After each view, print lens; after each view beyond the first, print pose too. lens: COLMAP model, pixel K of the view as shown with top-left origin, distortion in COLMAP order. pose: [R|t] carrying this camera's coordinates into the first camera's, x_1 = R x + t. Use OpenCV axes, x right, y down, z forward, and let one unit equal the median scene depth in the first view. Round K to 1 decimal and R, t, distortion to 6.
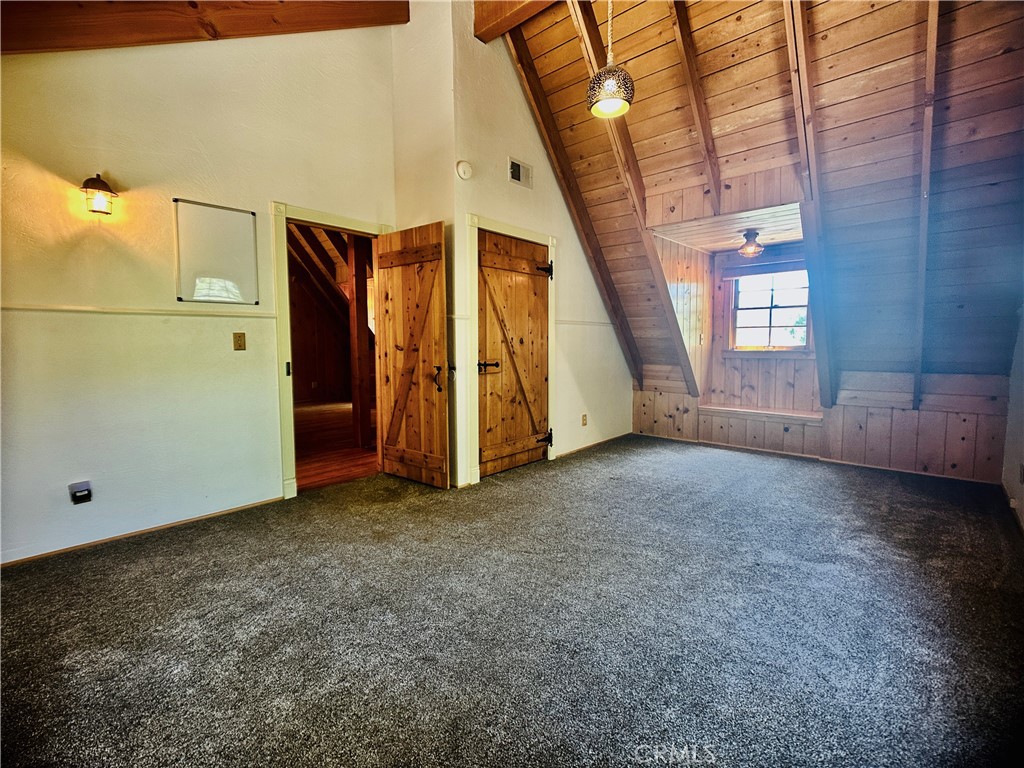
lens RADIAL K [[463.9, 0, 512.0], [0, 463.9, 384.0], [0, 0, 1]] dist [0.019496, -0.013623]
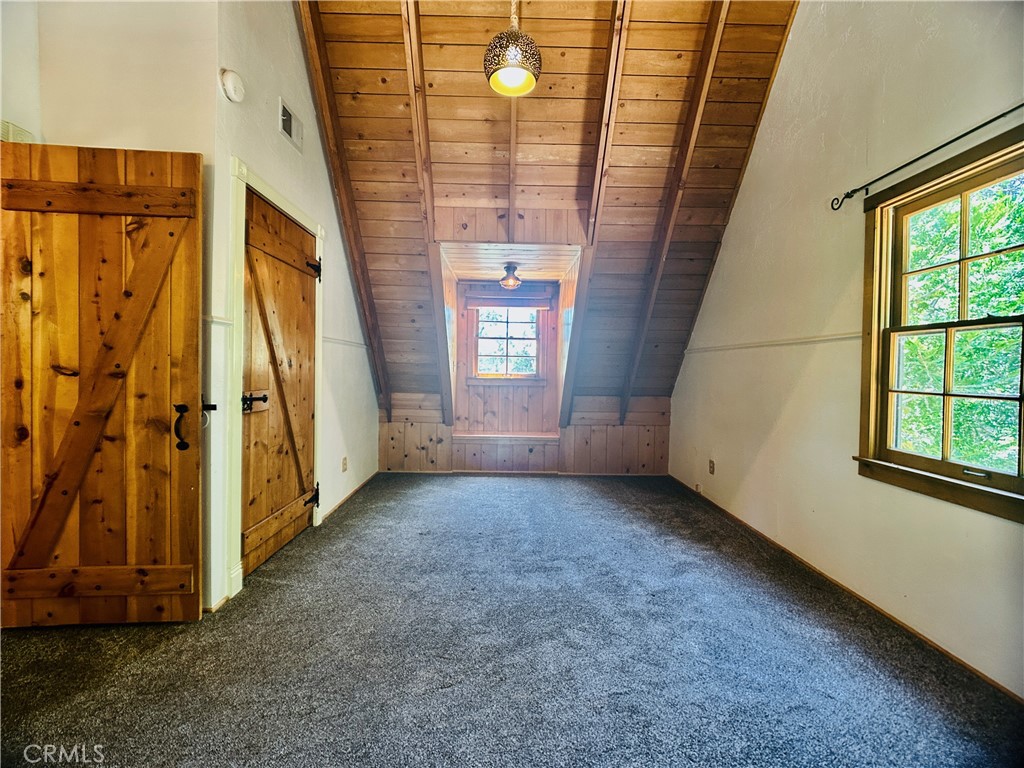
lens RADIAL K [[463.9, 0, 512.0], [0, 463.9, 384.0], [0, 0, 1]] dist [0.019496, -0.013623]
pose [[0.731331, -0.005248, 0.682003, -0.215995], [0.042830, 0.998350, -0.038245, -0.020877], [-0.680677, 0.057179, 0.730349, 0.269500]]
